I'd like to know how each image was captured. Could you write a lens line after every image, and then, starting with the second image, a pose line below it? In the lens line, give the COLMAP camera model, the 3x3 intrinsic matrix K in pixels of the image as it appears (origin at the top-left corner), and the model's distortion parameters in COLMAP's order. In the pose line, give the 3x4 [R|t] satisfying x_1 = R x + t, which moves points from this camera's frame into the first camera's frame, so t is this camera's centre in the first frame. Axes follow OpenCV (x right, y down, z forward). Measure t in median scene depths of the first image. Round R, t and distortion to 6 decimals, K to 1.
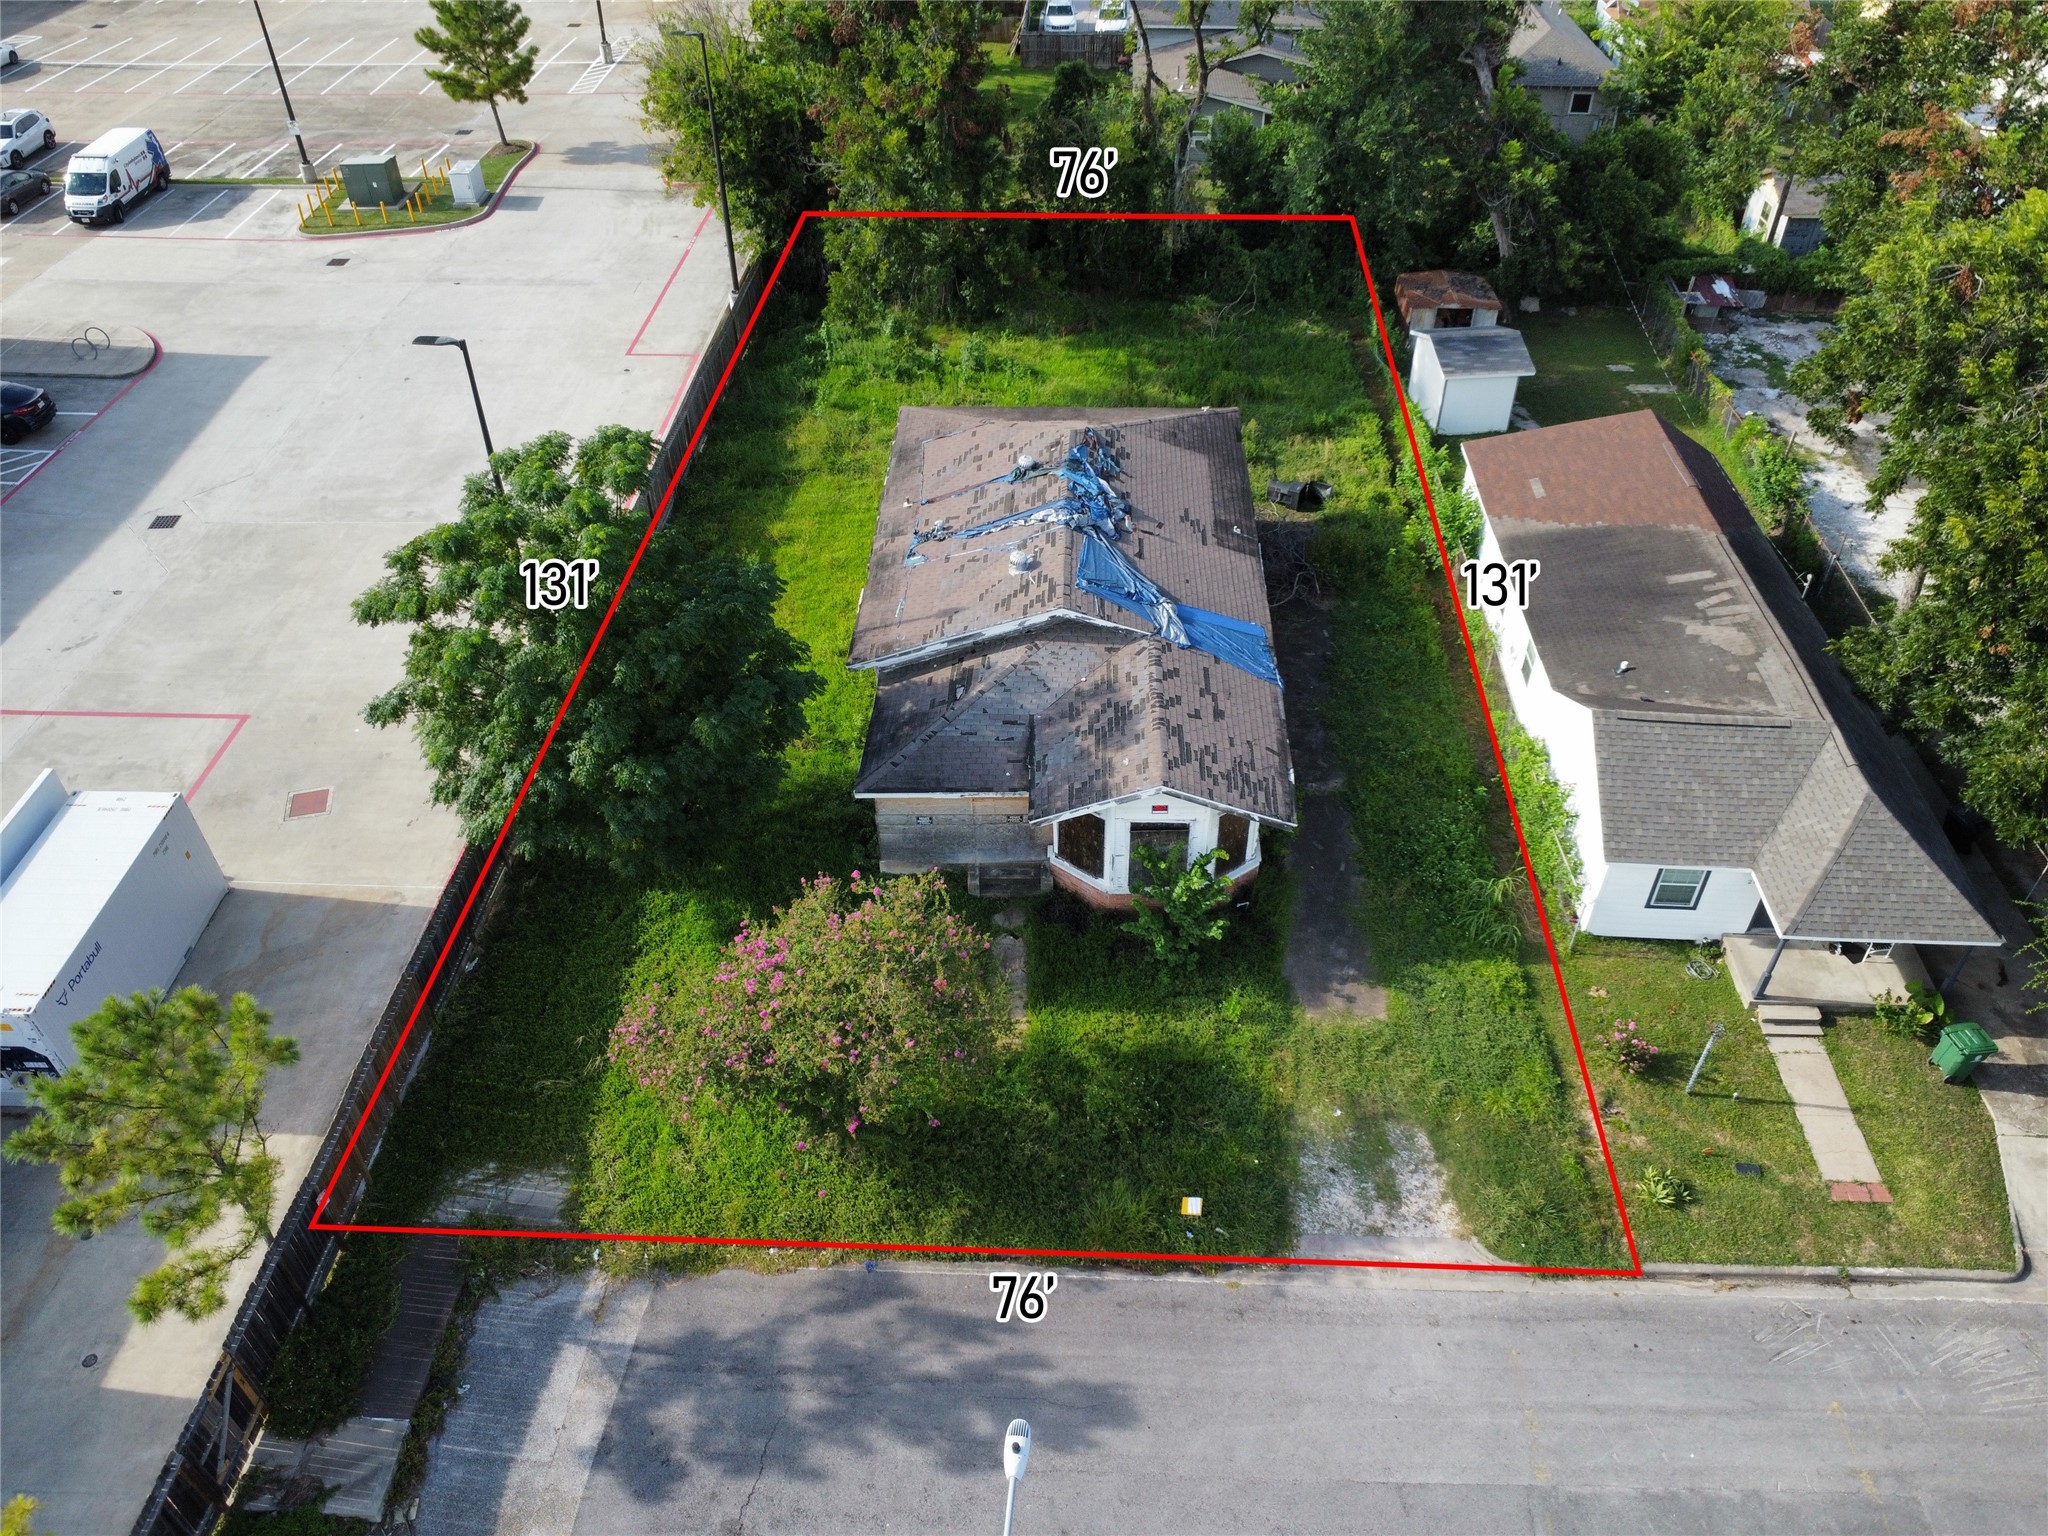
lens RADIAL K [[1491.5, 0, 1029.6], [0, 1491.5, 769.8], [0, 0, 1]] dist [-0.033714, 0.001579]
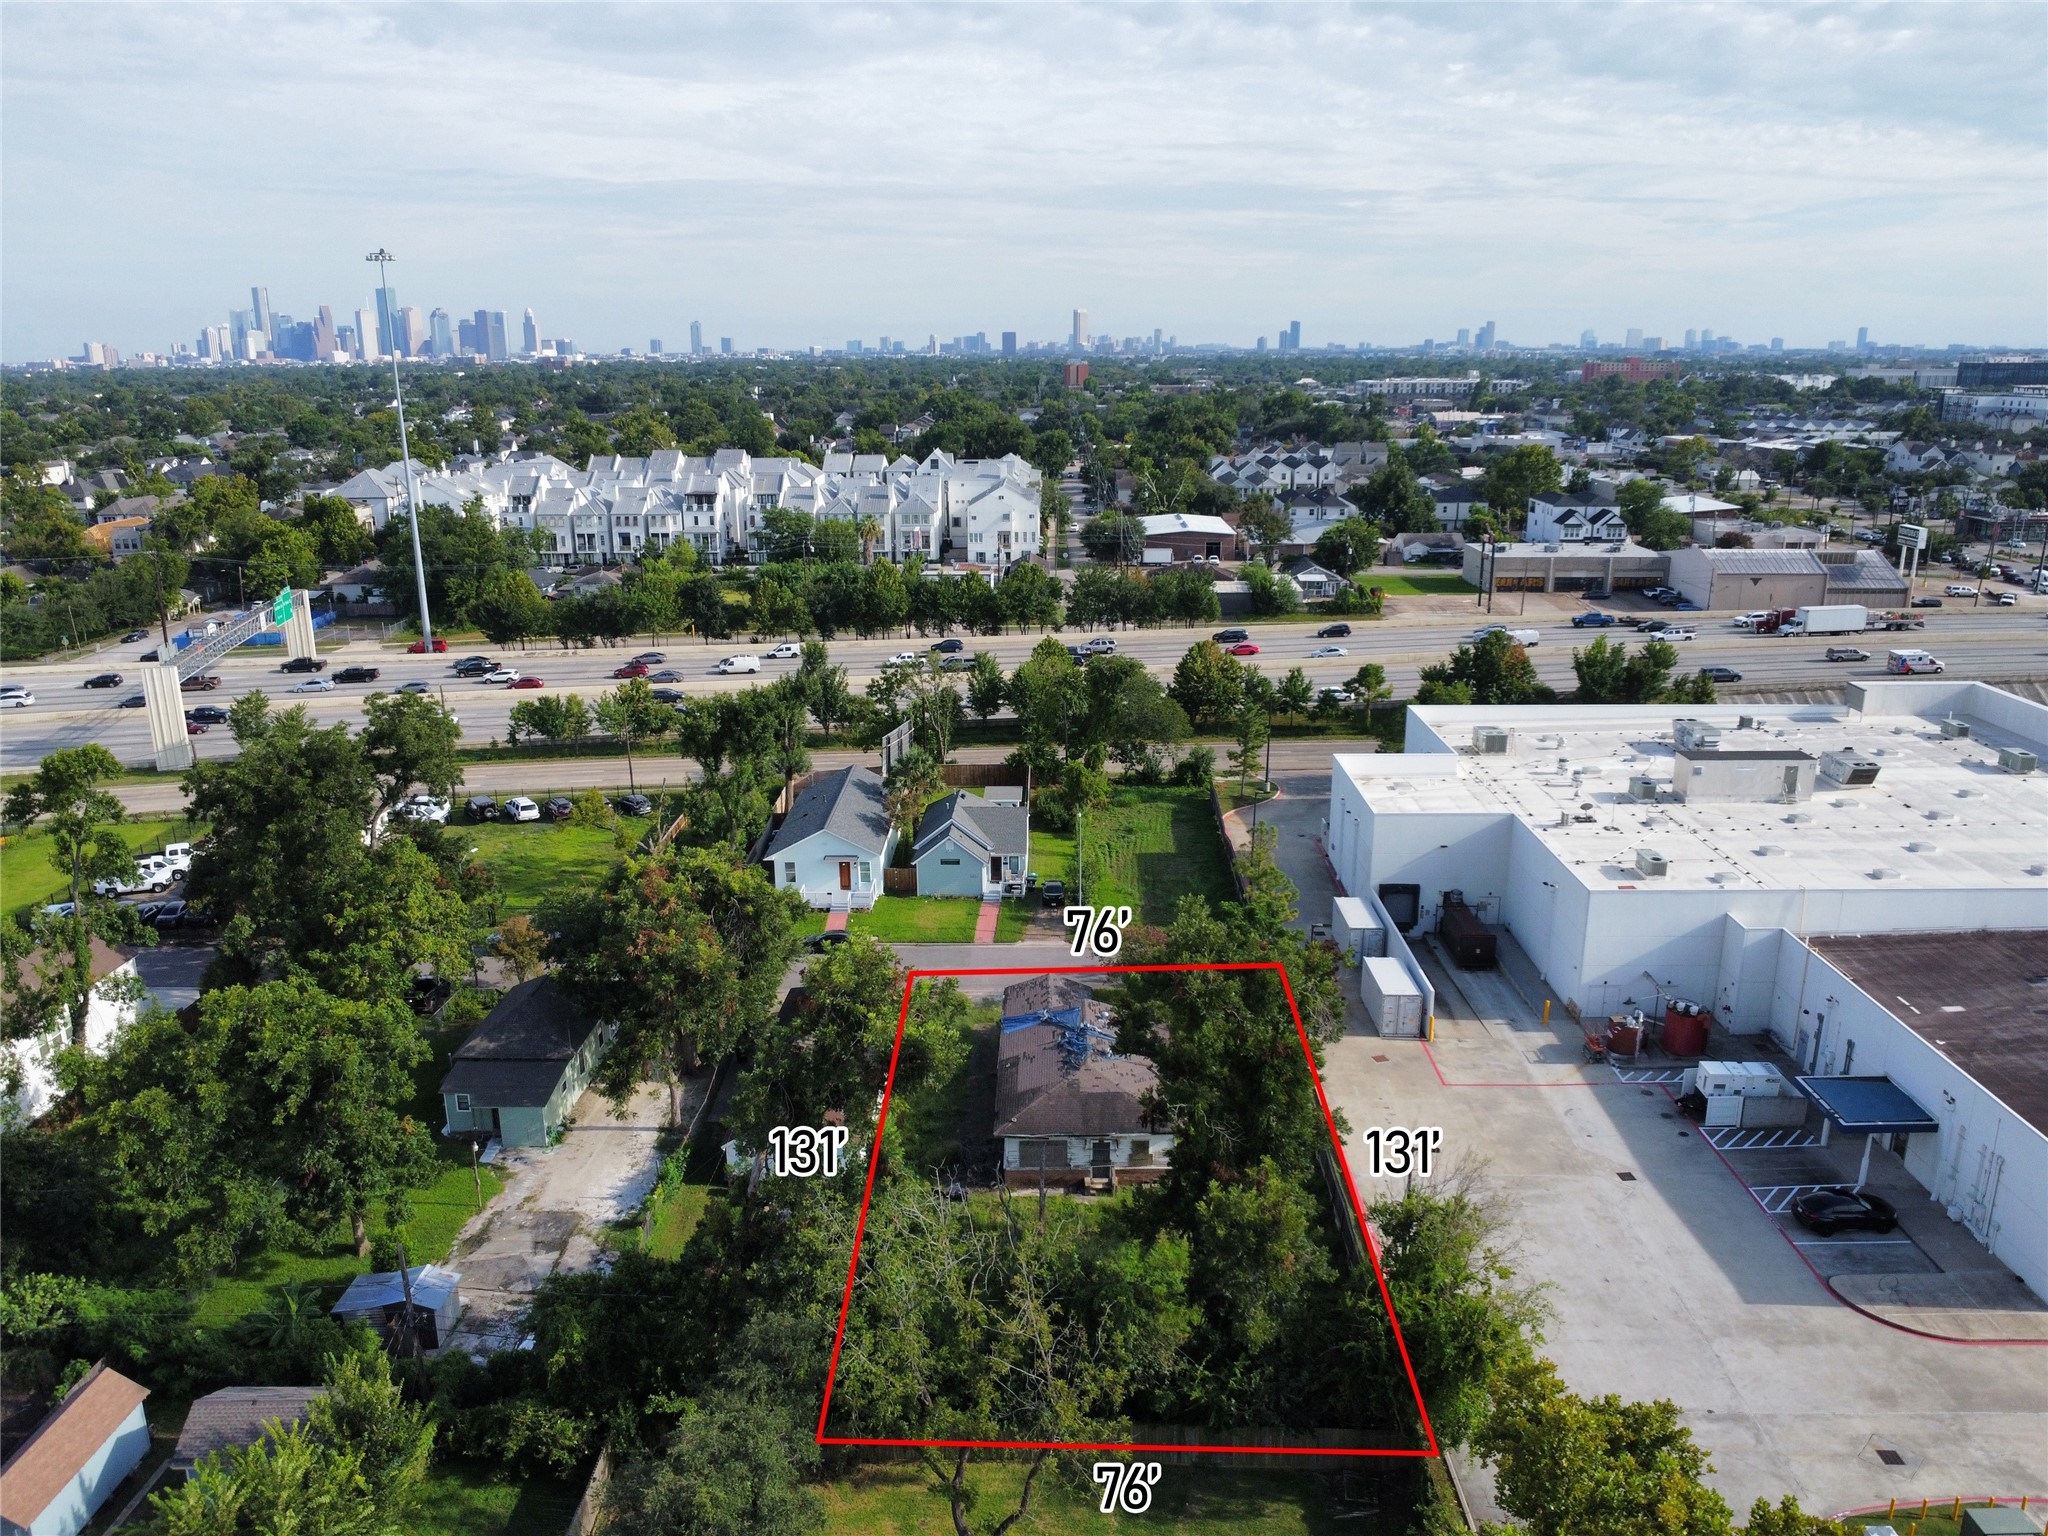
lens RADIAL K [[1491.5, 0, 1029.6], [0, 1491.5, 769.8], [0, 0, 1]] dist [-0.033714, 0.001579]
pose [[-0.999642, 0.018061, -0.019715, 0.173028], [-0.006424, 0.553511, 0.832817, -2.683189], [0.025954, 0.832646, -0.553197, 2.246418]]
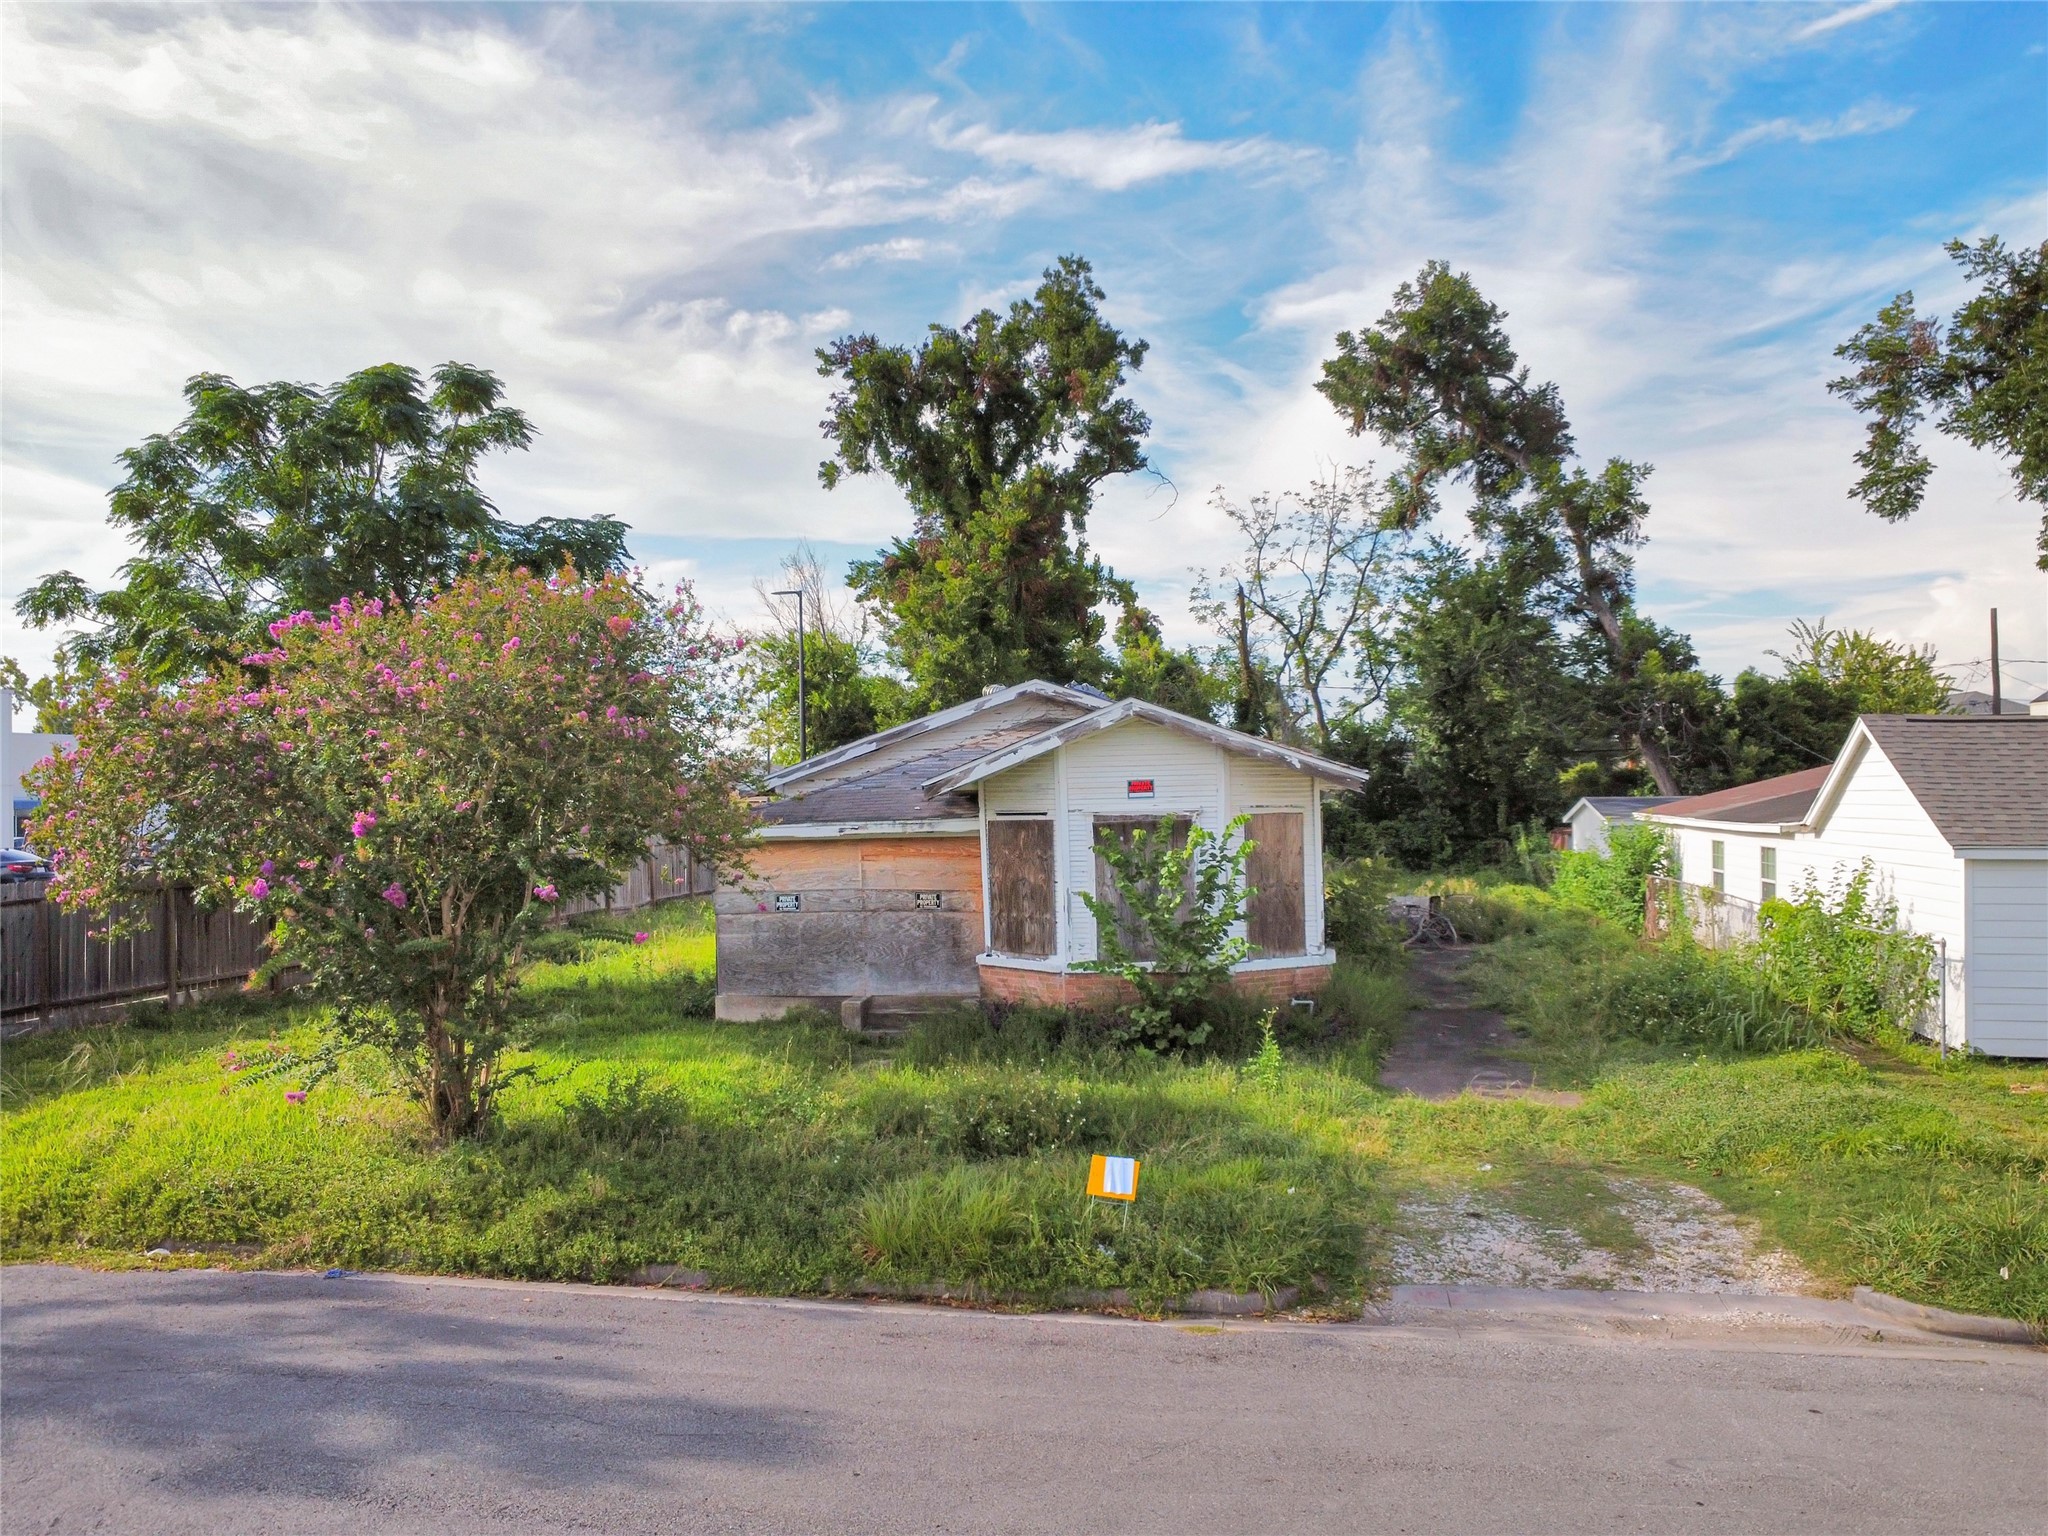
lens RADIAL K [[1491.5, 0, 1029.6], [0, 1491.5, 769.8], [0, 0, 1]] dist [-0.033714, 0.001579]
pose [[0.990025, -0.017714, -0.139773, 0.125523], [-0.078237, 0.755931, -0.649959, 0.411406], [0.117172, 0.654411, 0.747005, 0.527522]]
